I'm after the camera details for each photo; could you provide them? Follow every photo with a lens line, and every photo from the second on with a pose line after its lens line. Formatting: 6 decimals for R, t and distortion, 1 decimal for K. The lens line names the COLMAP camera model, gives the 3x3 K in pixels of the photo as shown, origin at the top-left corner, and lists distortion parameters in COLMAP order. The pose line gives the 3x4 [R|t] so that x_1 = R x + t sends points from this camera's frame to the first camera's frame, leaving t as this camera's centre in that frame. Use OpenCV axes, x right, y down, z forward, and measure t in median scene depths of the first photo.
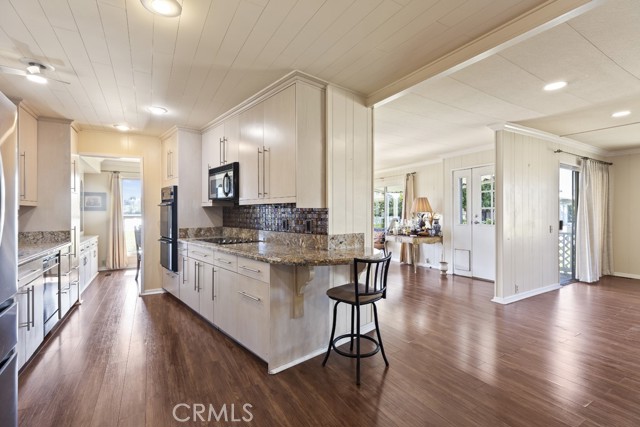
lens RADIAL K [[287.1, 0, 313.9], [0, 287.1, 212.8], [0, 0, 1]] dist [0.001383, 0.001138]
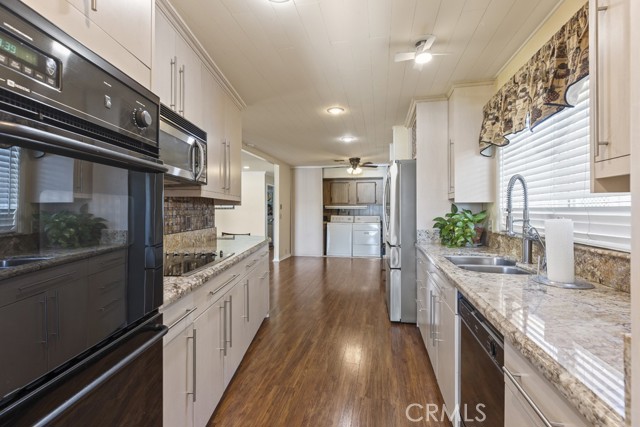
lens RADIAL K [[287.1, 0, 325.1], [0, 287.1, 211.8], [0, 0, 1]] dist [0.001383, 0.001138]
pose [[-0.758983, -0.001155, 0.651109, -0.748297], [0.003239, 0.999979, 0.005550, 0.004195], [-0.651102, 0.006321, -0.758964, 1.072000]]
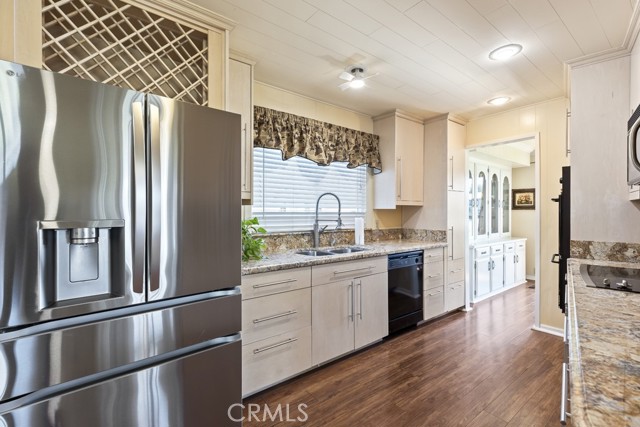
lens RADIAL K [[287.1, 0, 316.6], [0, 287.1, 211.8], [0, 0, 1]] dist [0.001383, 0.001138]
pose [[0.132185, 0.004267, -0.991216, 0.031503], [-0.003534, 0.999986, 0.003833, -0.002345], [0.991219, 0.002996, 0.132198, 0.408215]]
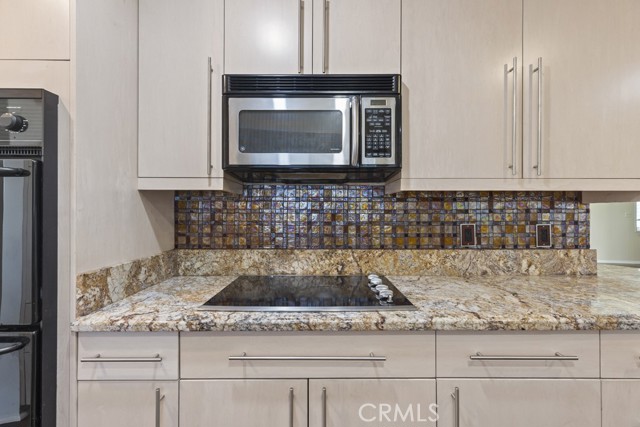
lens RADIAL K [[287.1, 0, 322.6], [0, 287.1, 211.0], [0, 0, 1]] dist [0.001383, 0.001138]
pose [[0.661349, 0.005340, 0.750060, -0.499427], [-0.000847, 0.999979, -0.006372, 0.002447], [-0.750078, 0.003579, 0.661339, 0.667322]]
